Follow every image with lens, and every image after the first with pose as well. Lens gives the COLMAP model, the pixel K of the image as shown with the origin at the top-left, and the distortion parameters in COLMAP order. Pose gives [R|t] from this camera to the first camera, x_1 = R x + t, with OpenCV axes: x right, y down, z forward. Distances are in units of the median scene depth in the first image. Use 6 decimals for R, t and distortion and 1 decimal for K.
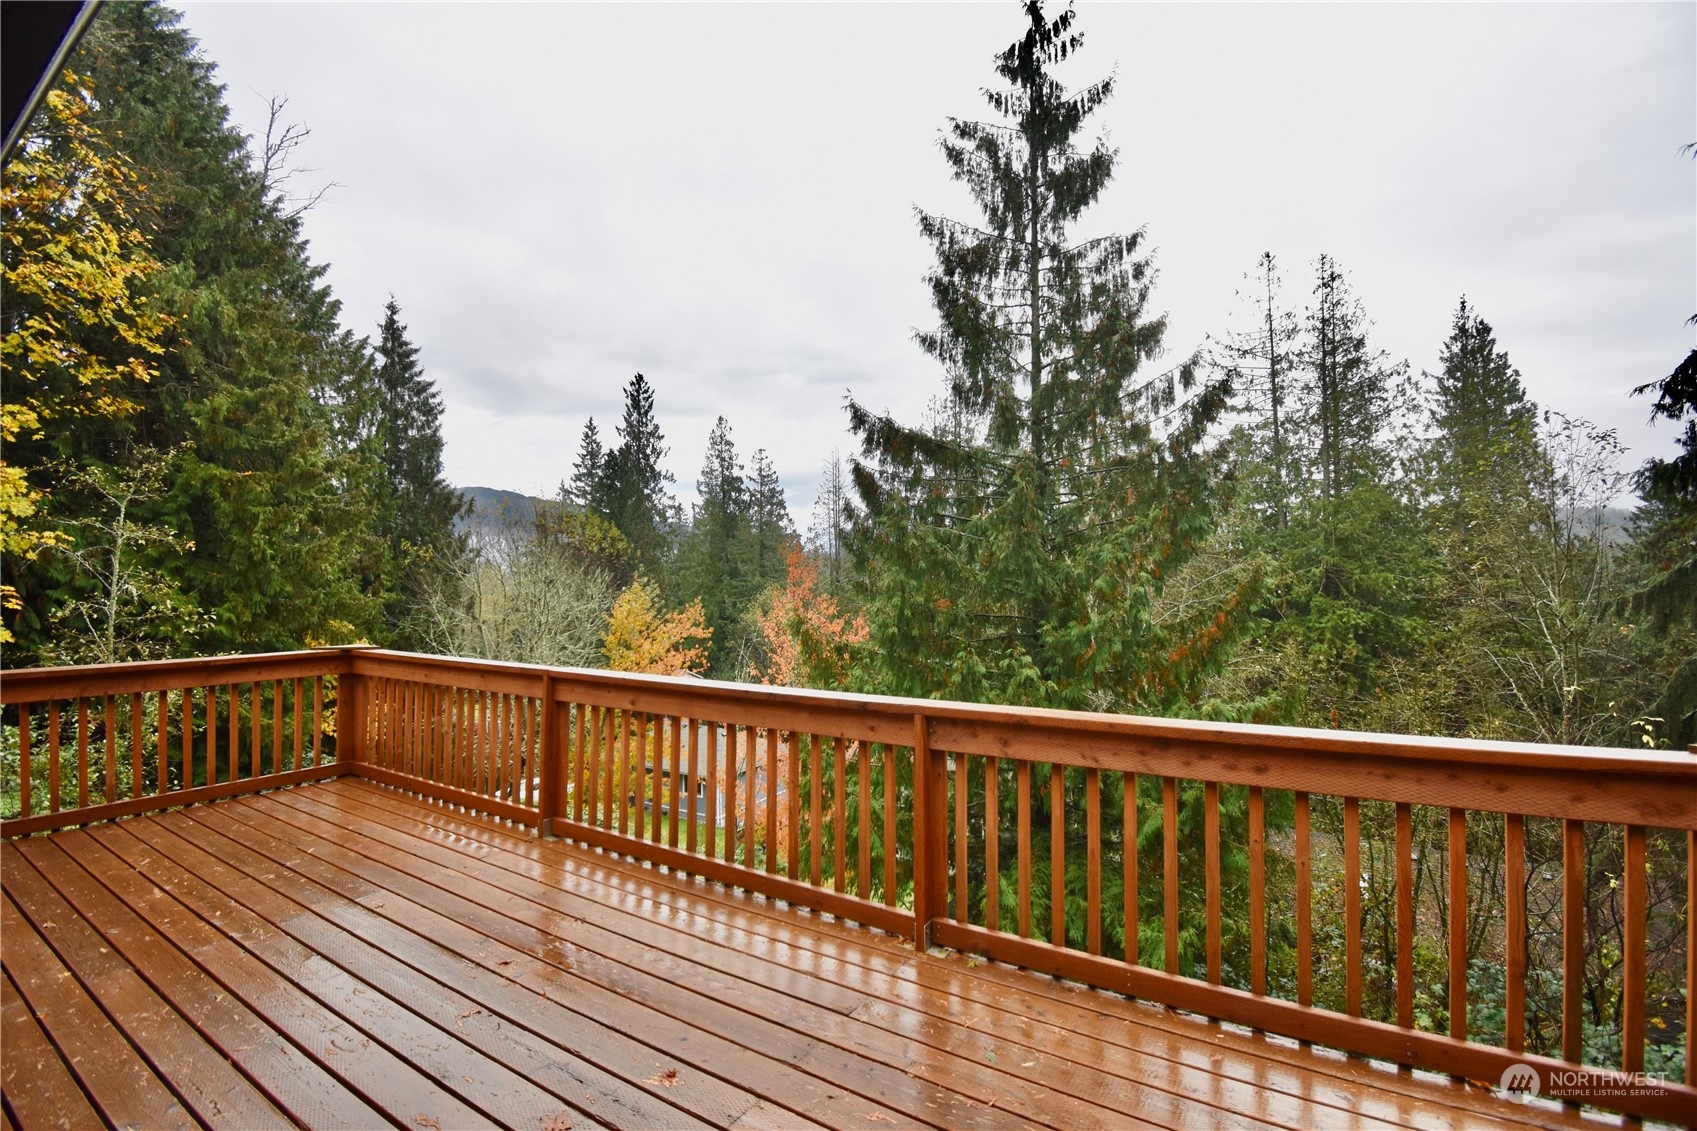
lens RADIAL K [[738.6, 0, 851.4], [0, 738.6, 567.9], [0, 0, 1]] dist [0.019285, -0.021681]
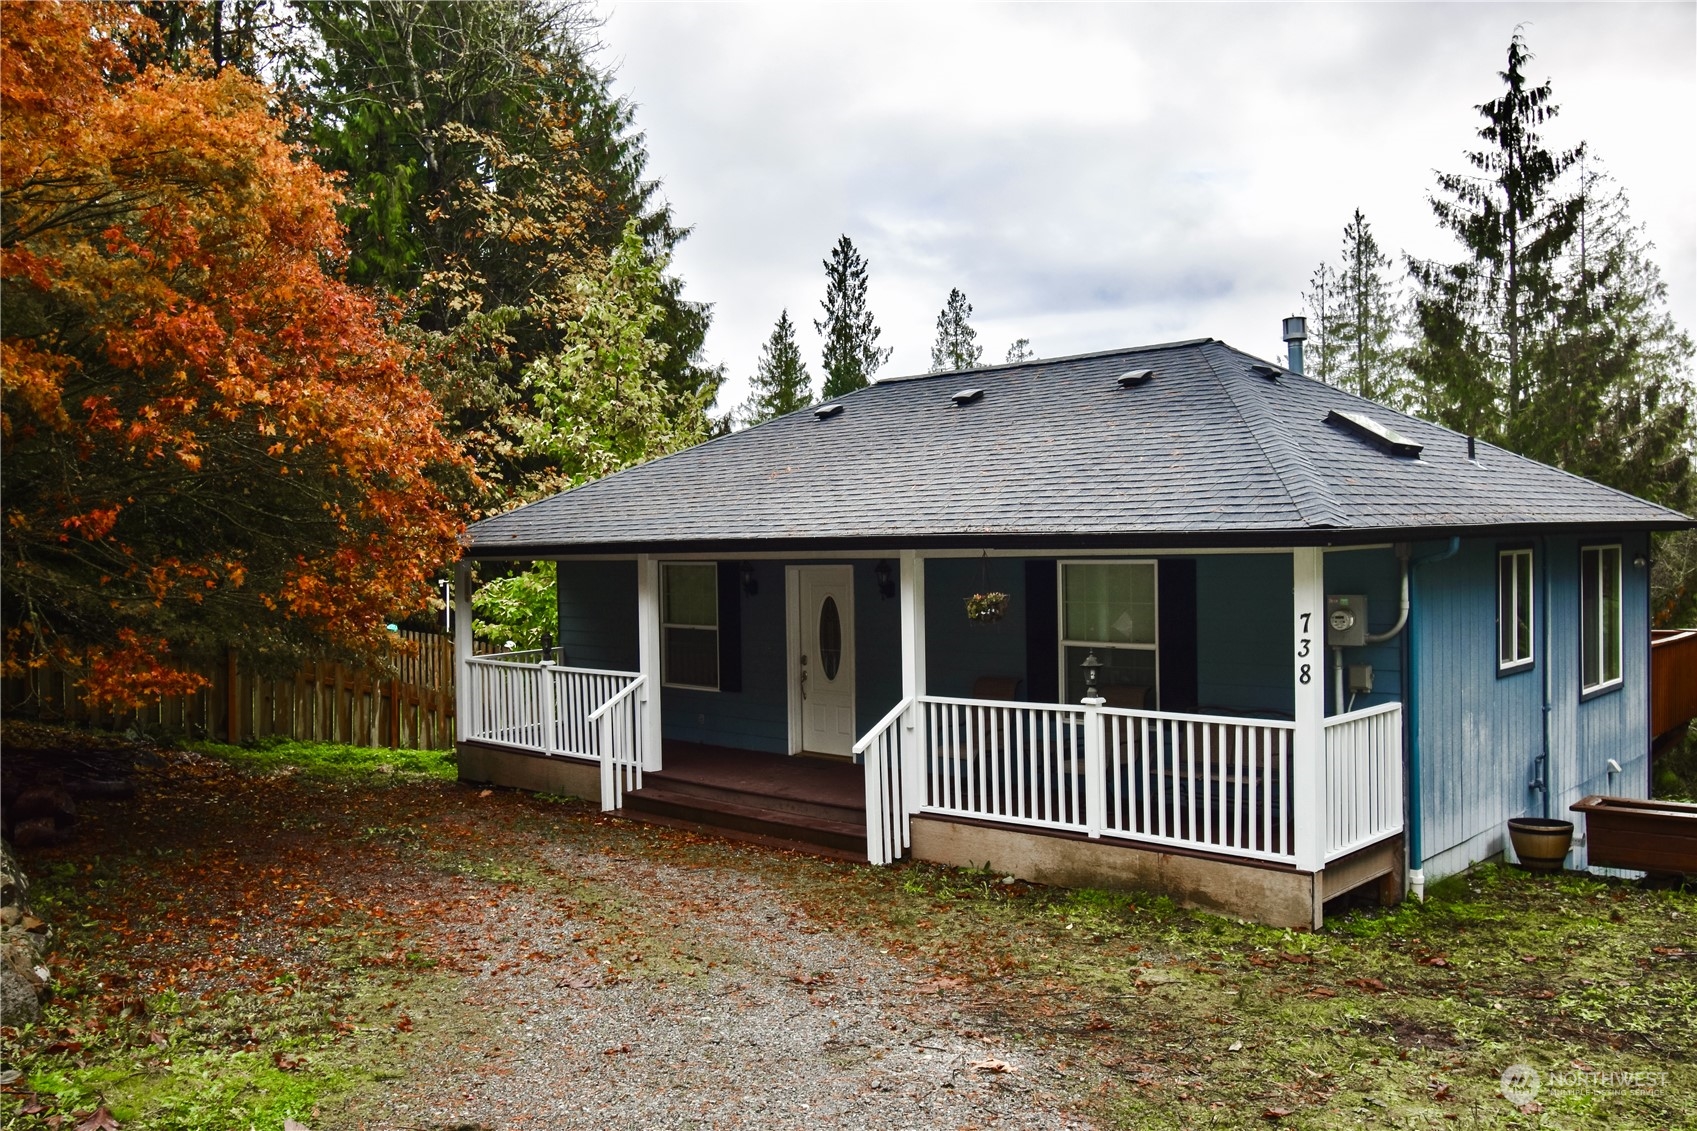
lens RADIAL K [[1389.2, 0, 846.9], [0, 1389.2, 574.7], [0, 0, 1]] dist [0.001108, -0.018040]
pose [[0.984095, -0.004722, -0.177581, -0.121695], [0.012450, 0.999022, 0.042426, -0.026410], [0.177207, -0.043962, 0.983191, -0.412812]]
